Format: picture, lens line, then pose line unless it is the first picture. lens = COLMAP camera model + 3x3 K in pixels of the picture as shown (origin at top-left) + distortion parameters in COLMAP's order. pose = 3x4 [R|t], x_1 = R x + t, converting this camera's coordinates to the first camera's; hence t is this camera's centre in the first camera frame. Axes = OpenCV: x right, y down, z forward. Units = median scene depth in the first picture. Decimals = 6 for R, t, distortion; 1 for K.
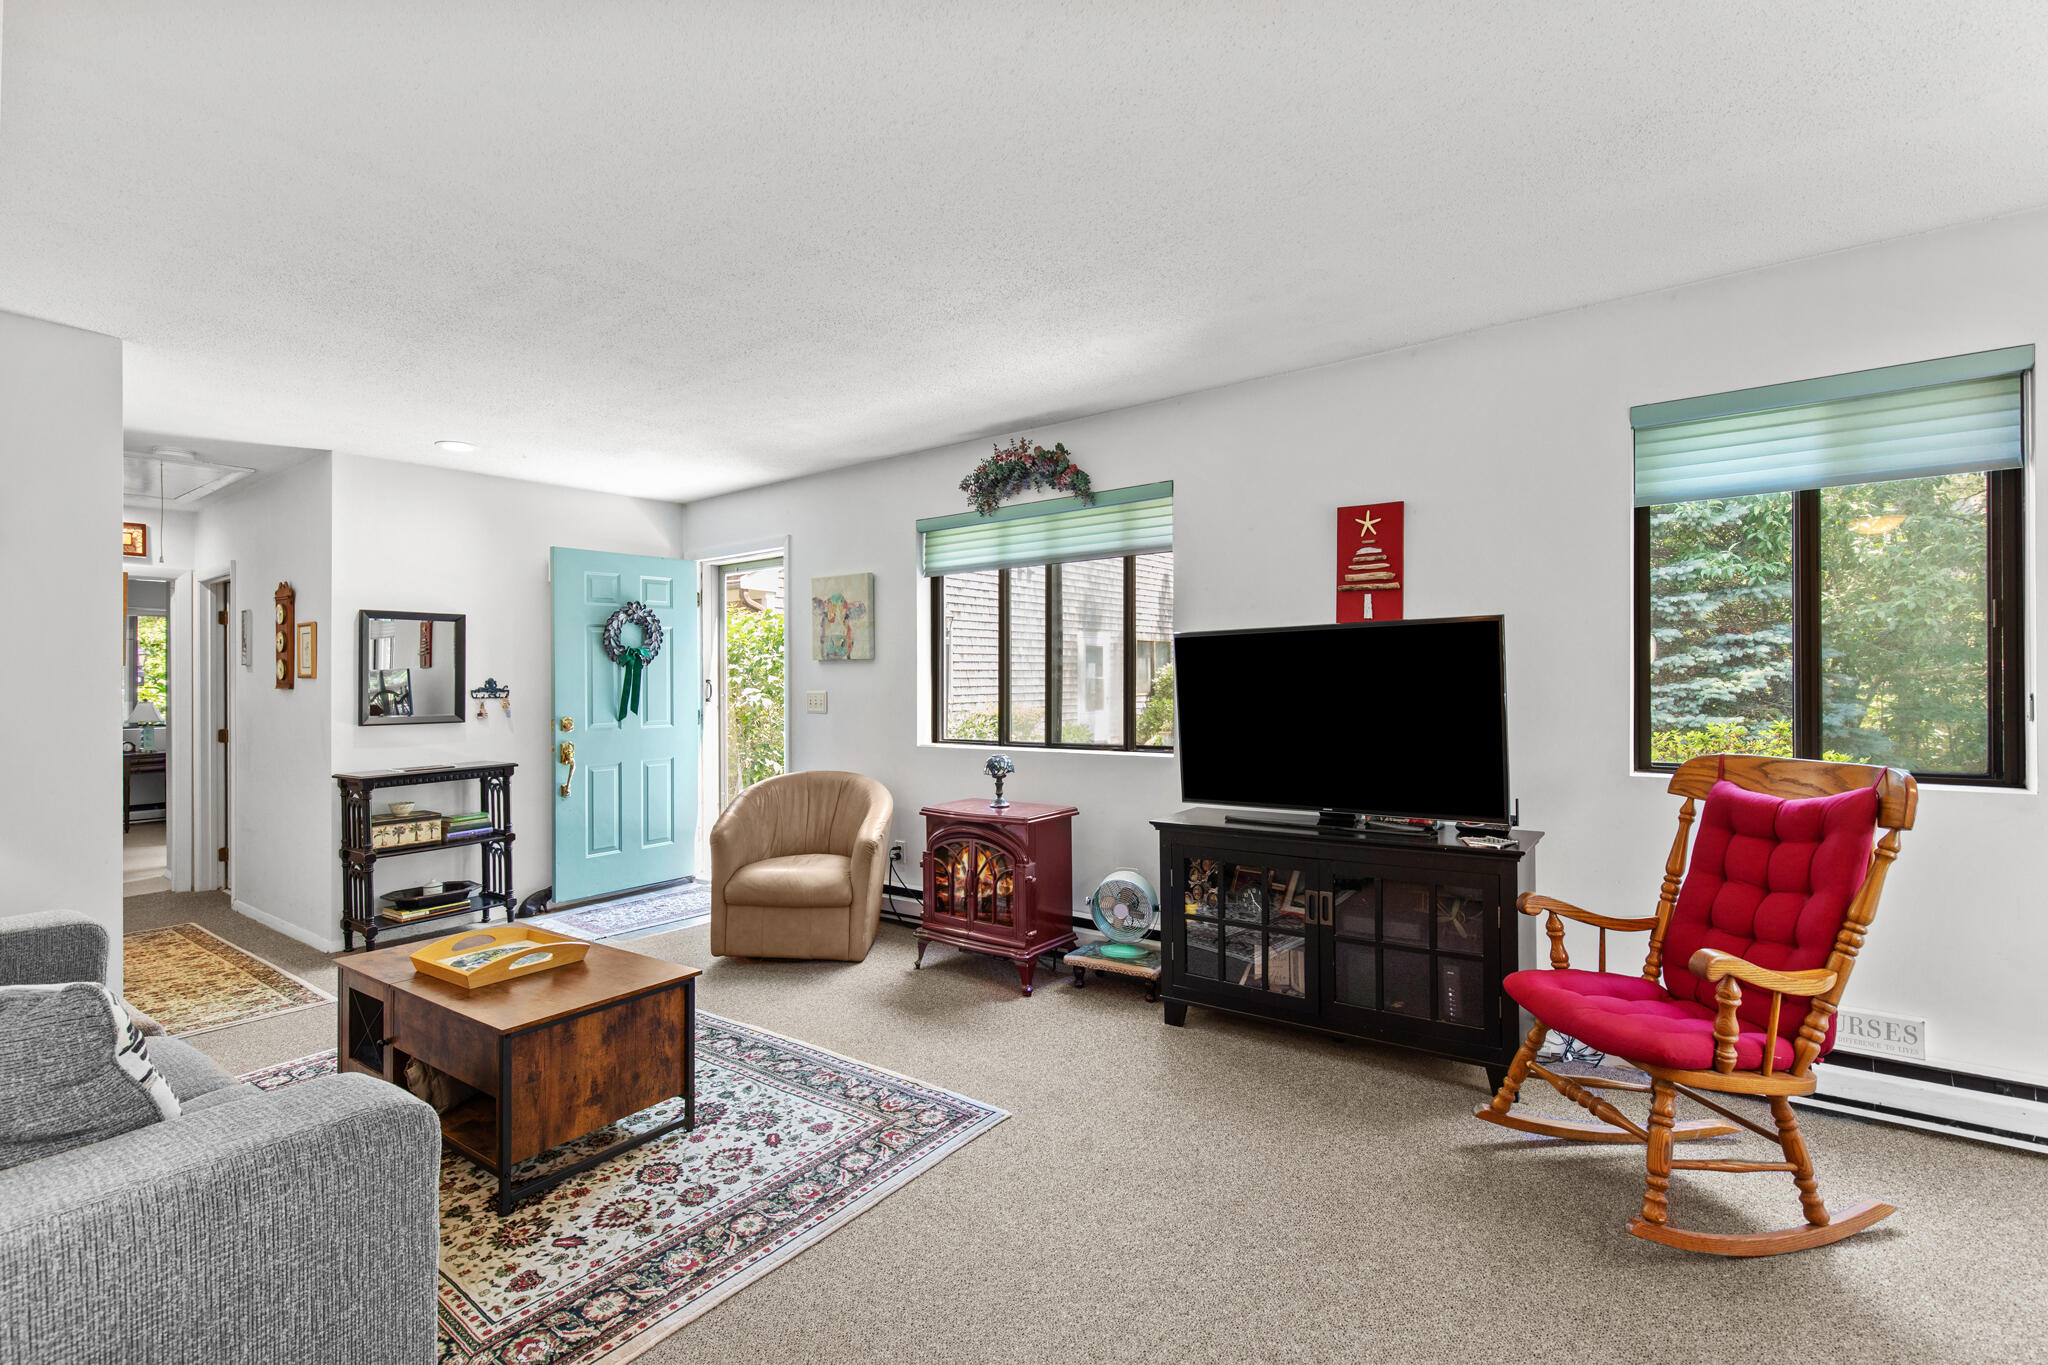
lens RADIAL K [[947.1, 0, 1024.0], [0, 947.1, 682.5], [0, 0, 1]] dist [0.012692, -0.000081]
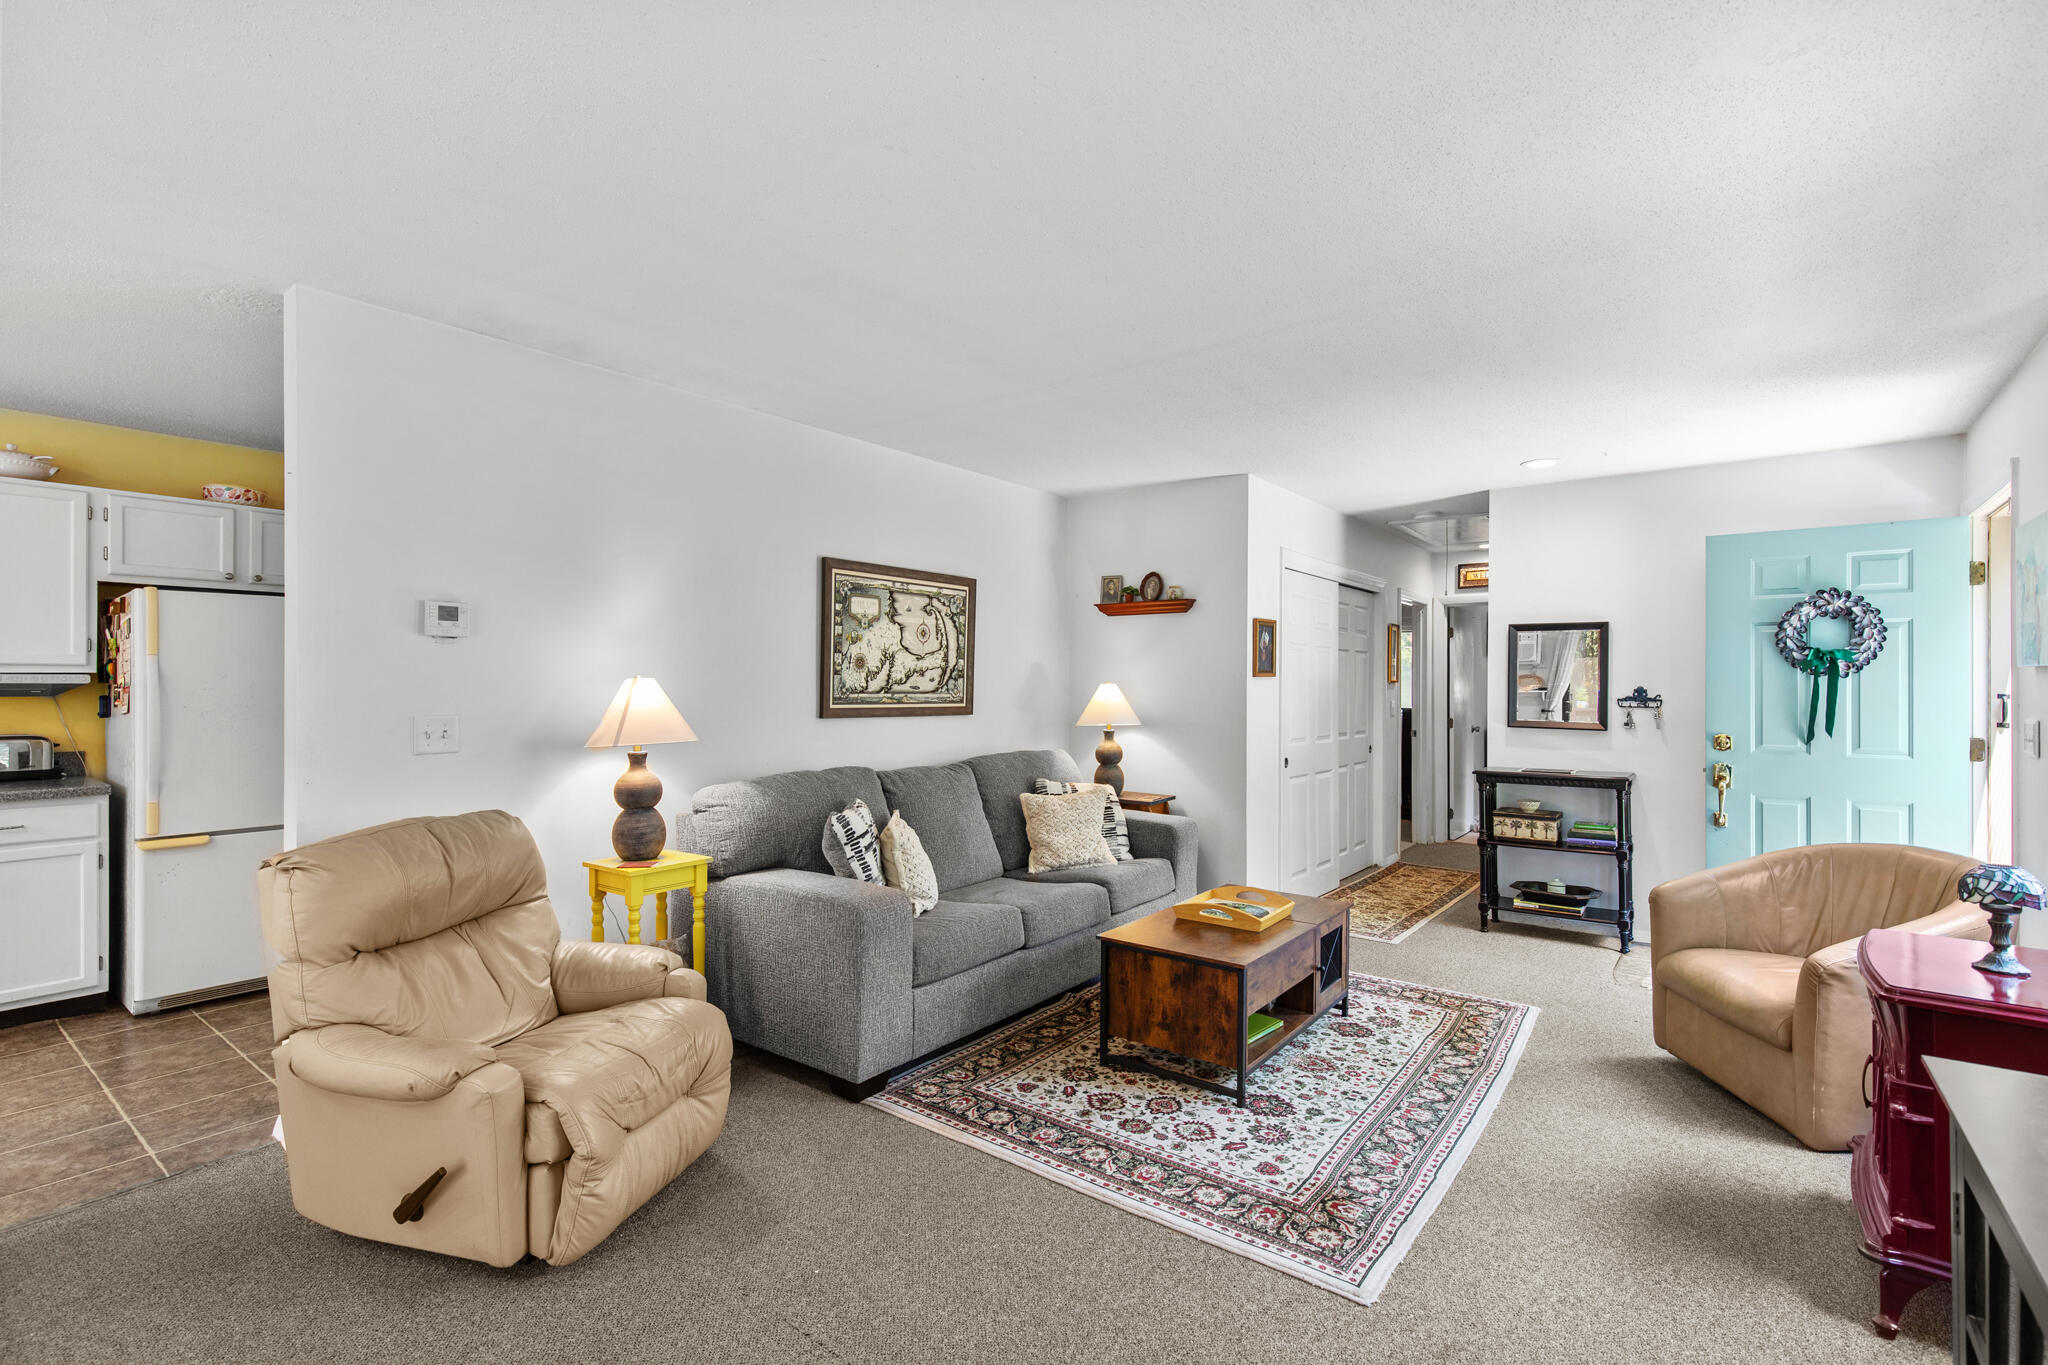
lens RADIAL K [[927.1, 0, 1019.4], [0, 927.1, 681.1], [0, 0, 1]] dist [0.009568, -0.001023]
pose [[-0.023305, 0.014670, -0.999621, 0.638186], [-0.007654, 0.999860, 0.014852, -0.031666], [0.999699, 0.007997, -0.023190, 0.674877]]
